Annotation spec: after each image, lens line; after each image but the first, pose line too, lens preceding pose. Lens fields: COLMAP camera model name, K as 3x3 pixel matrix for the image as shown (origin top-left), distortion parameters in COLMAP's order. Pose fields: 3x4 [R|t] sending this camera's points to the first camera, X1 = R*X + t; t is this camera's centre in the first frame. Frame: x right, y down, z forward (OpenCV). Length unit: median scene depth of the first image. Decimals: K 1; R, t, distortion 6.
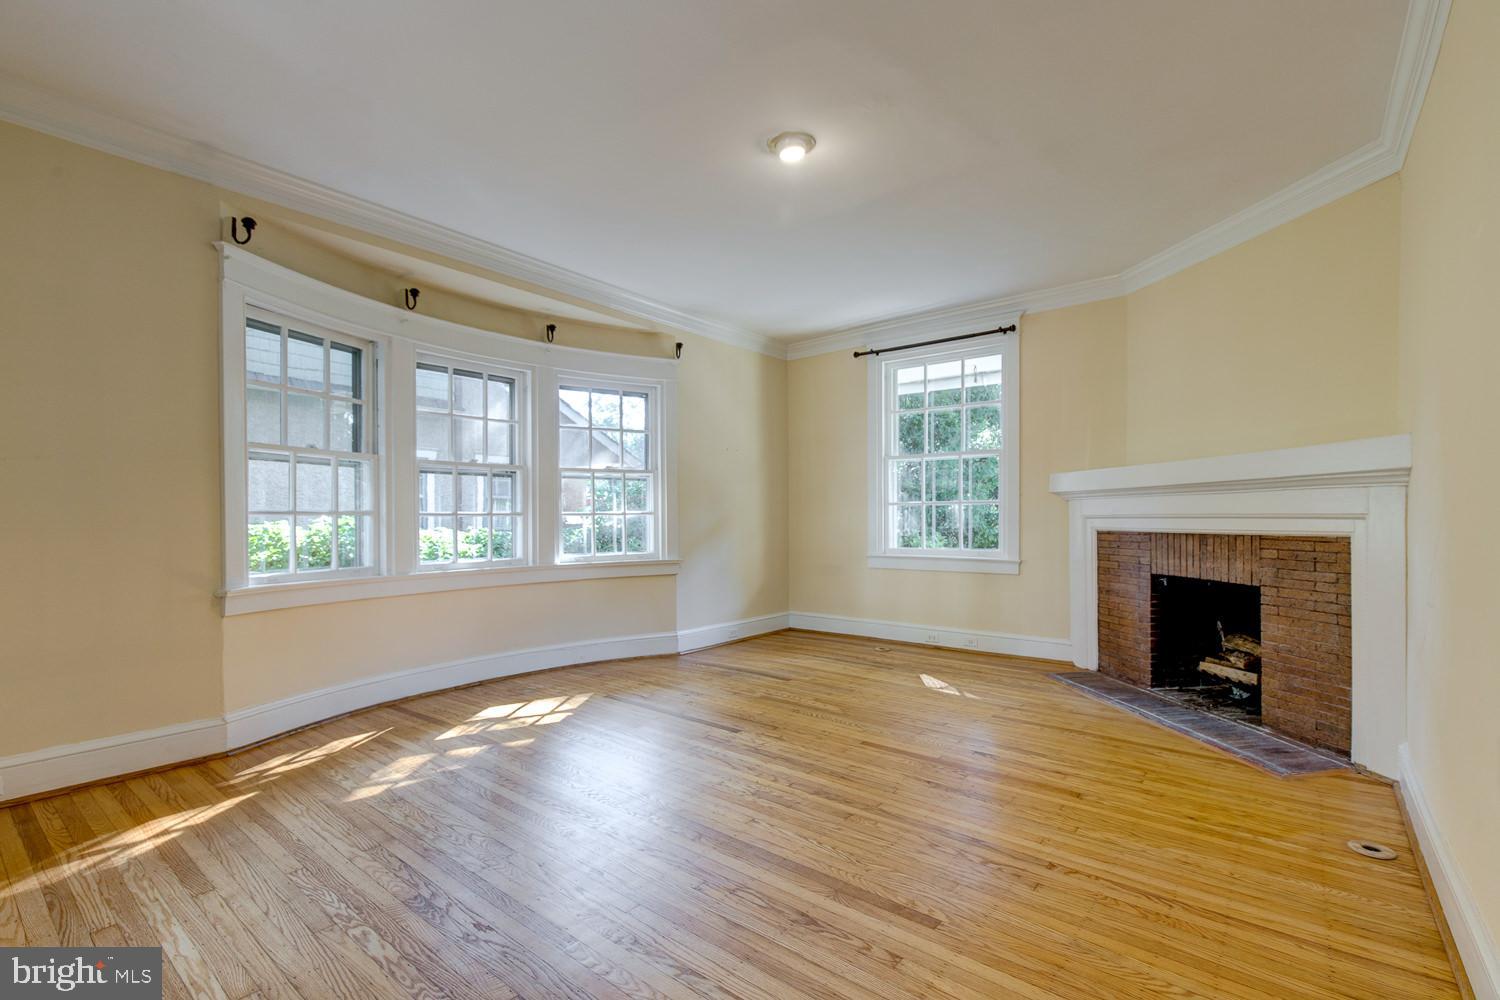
lens RADIAL K [[680.4, 0, 752.2], [0, 680.4, 511.5], [0, 0, 1]] dist [0.000749, -0.000918]
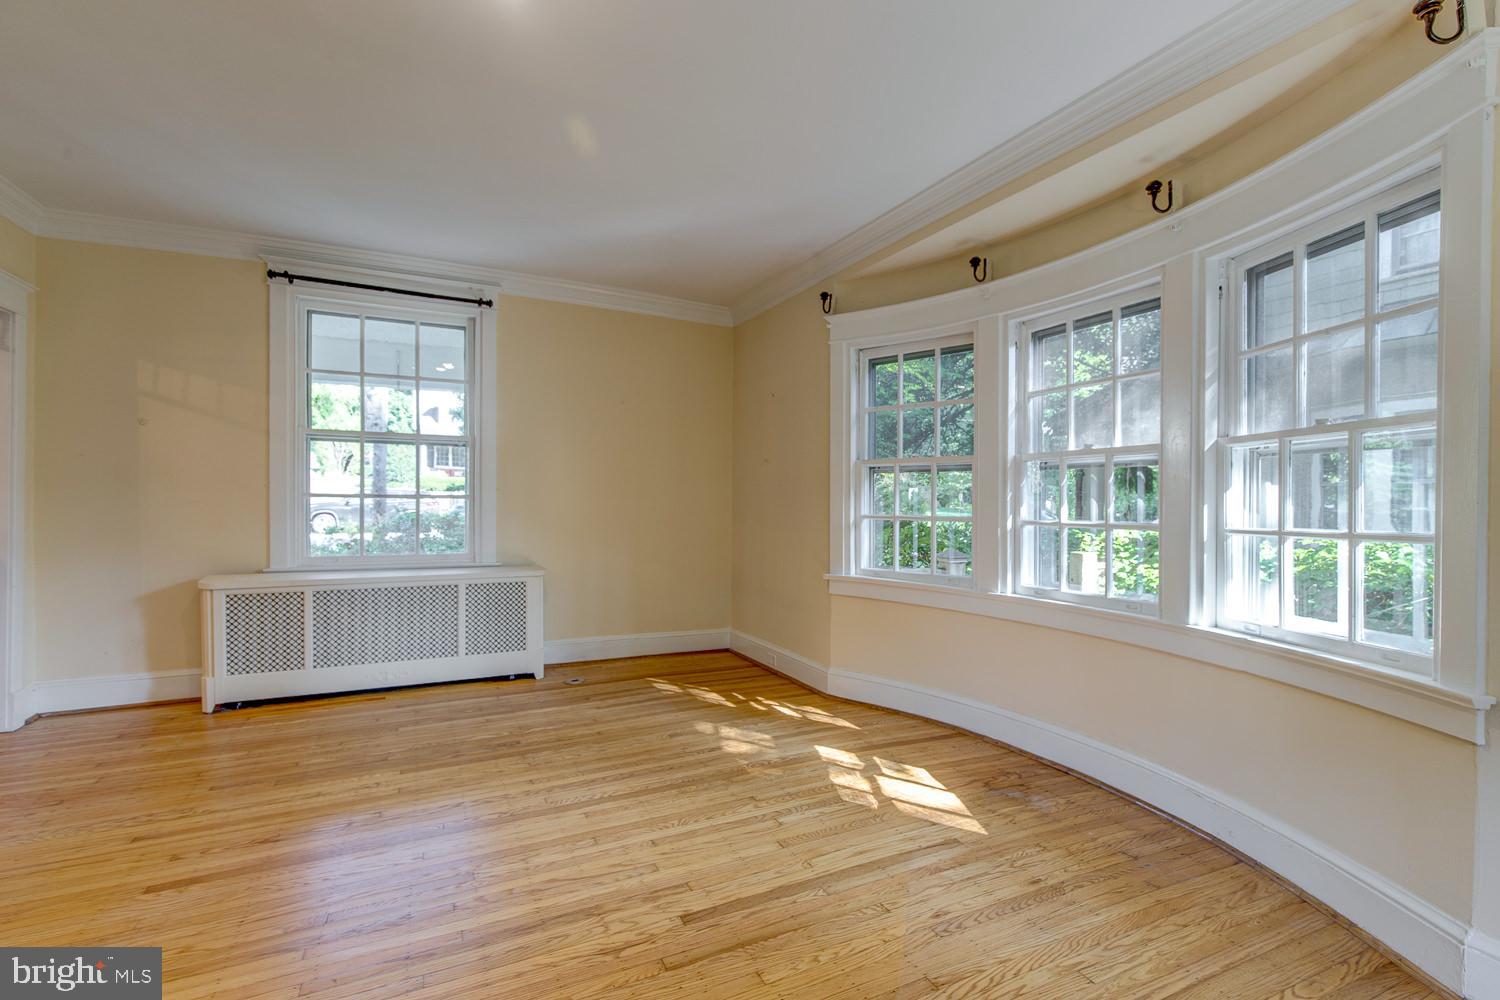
lens RADIAL K [[680.4, 0, 745.7], [0, 680.4, 505.7], [0, 0, 1]] dist [0.000749, -0.000918]
pose [[-0.432195, 0.002932, -0.901775, 0.480543], [0.001722, 0.999996, 0.002426, -0.022536], [0.901778, -0.000505, -0.432198, 1.333593]]
